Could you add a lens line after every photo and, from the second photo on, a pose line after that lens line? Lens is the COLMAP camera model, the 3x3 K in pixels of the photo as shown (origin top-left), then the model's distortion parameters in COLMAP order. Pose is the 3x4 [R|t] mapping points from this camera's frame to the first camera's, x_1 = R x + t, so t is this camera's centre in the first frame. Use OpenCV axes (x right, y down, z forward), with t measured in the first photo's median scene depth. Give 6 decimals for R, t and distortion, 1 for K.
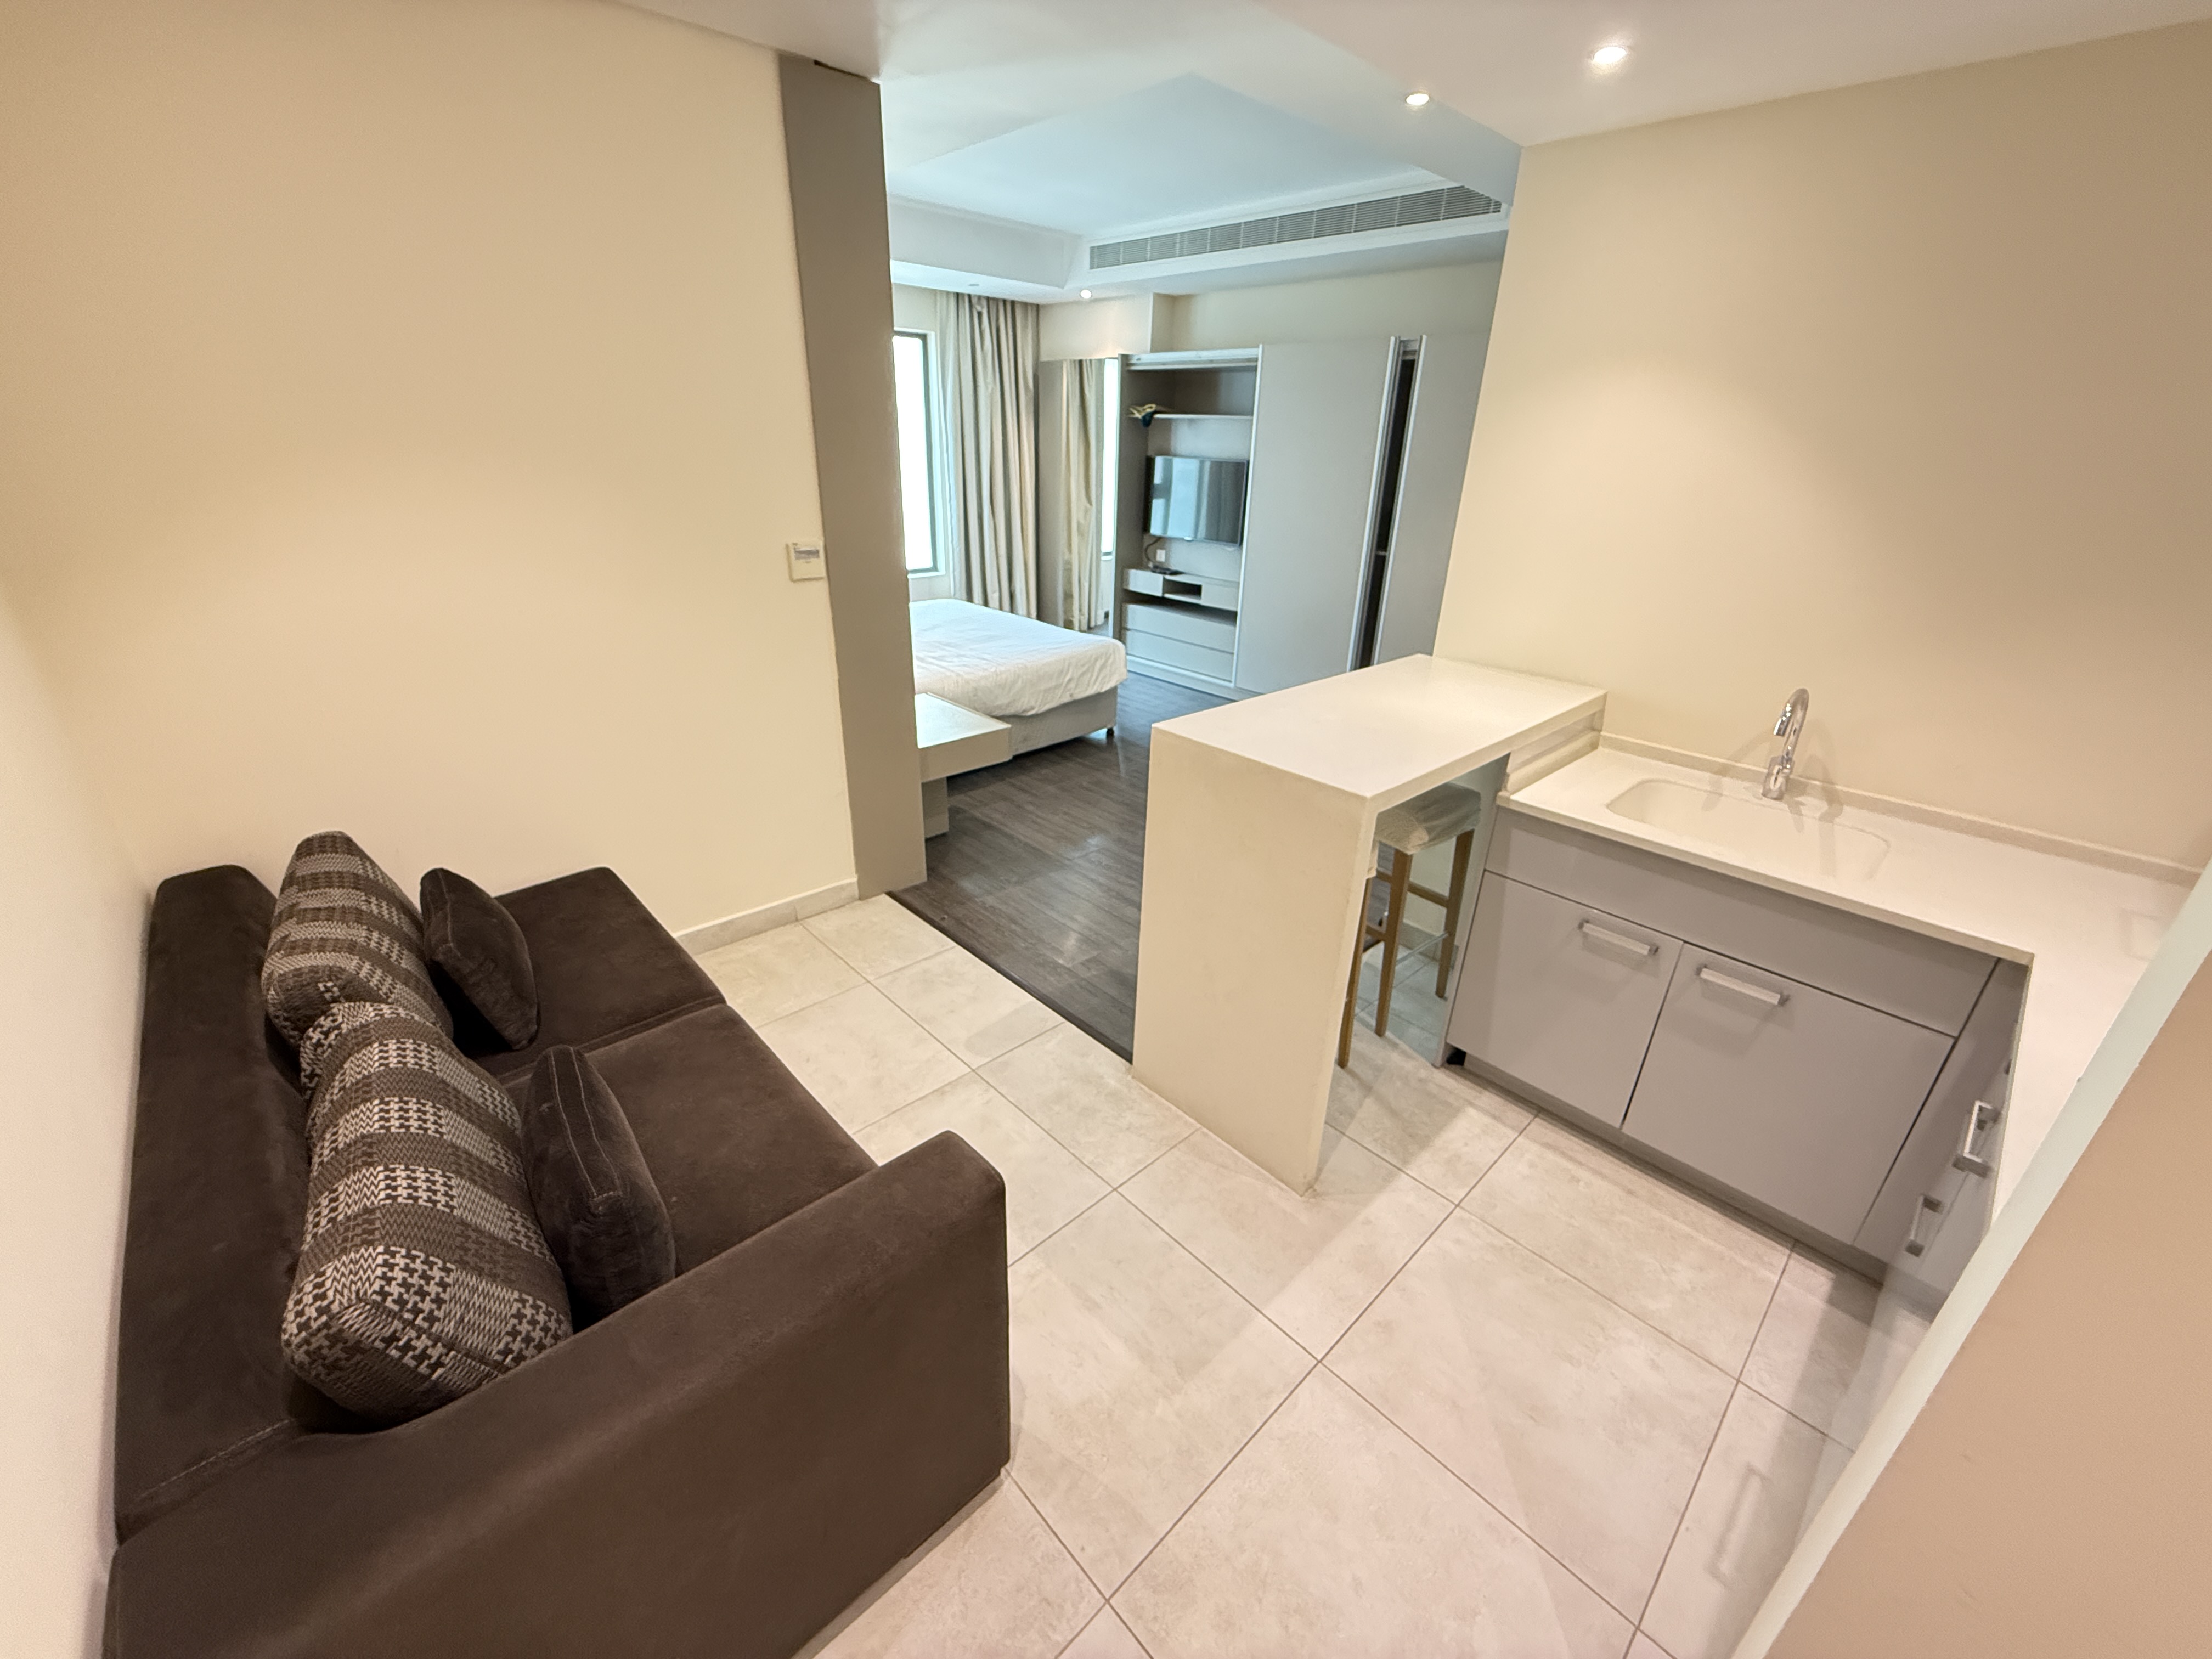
lens RADIAL K [[879.5, 0, 1106.0], [0, 879.5, 829.5], [0, 0, 1]] dist [0.001722, -0.000467]
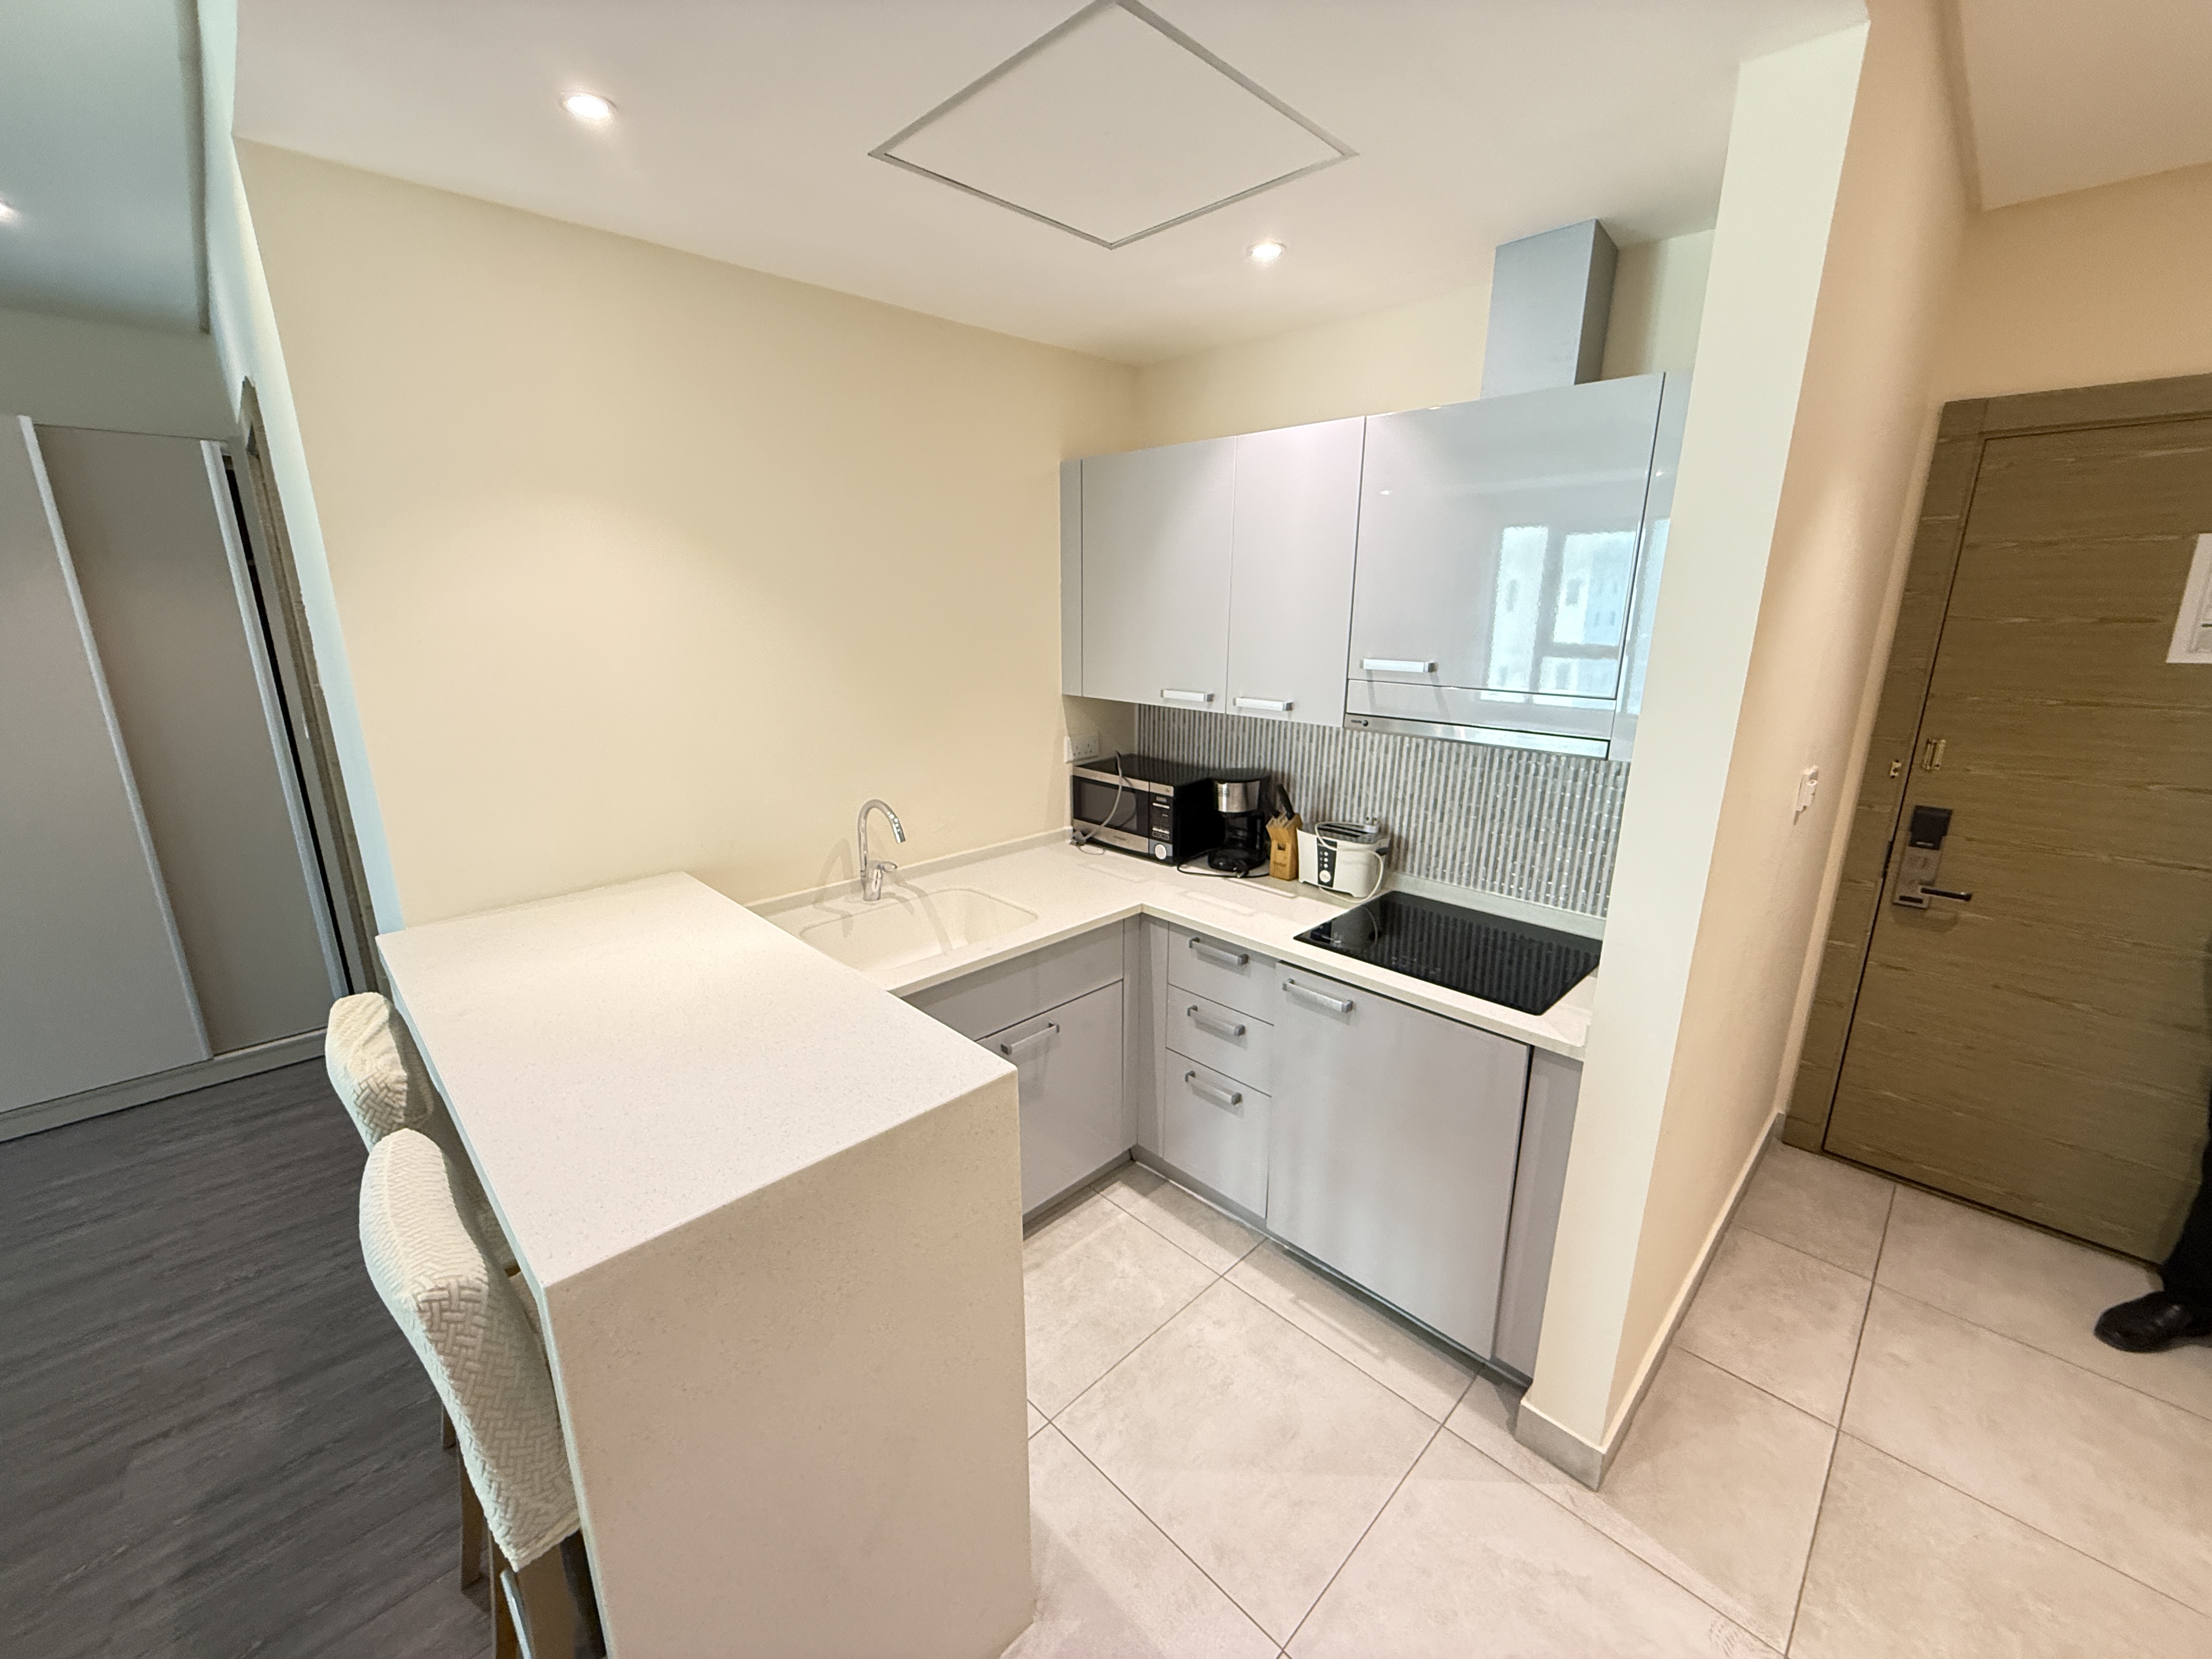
lens RADIAL K [[879.5, 0, 1106.0], [0, 879.5, 829.5], [0, 0, 1]] dist [0.001722, -0.000467]
pose [[-0.014905, -0.284008, 0.958706, -0.276037], [0.411844, 0.871958, 0.264713, -0.297925], [-0.911133, 0.398783, 0.103970, 0.633442]]
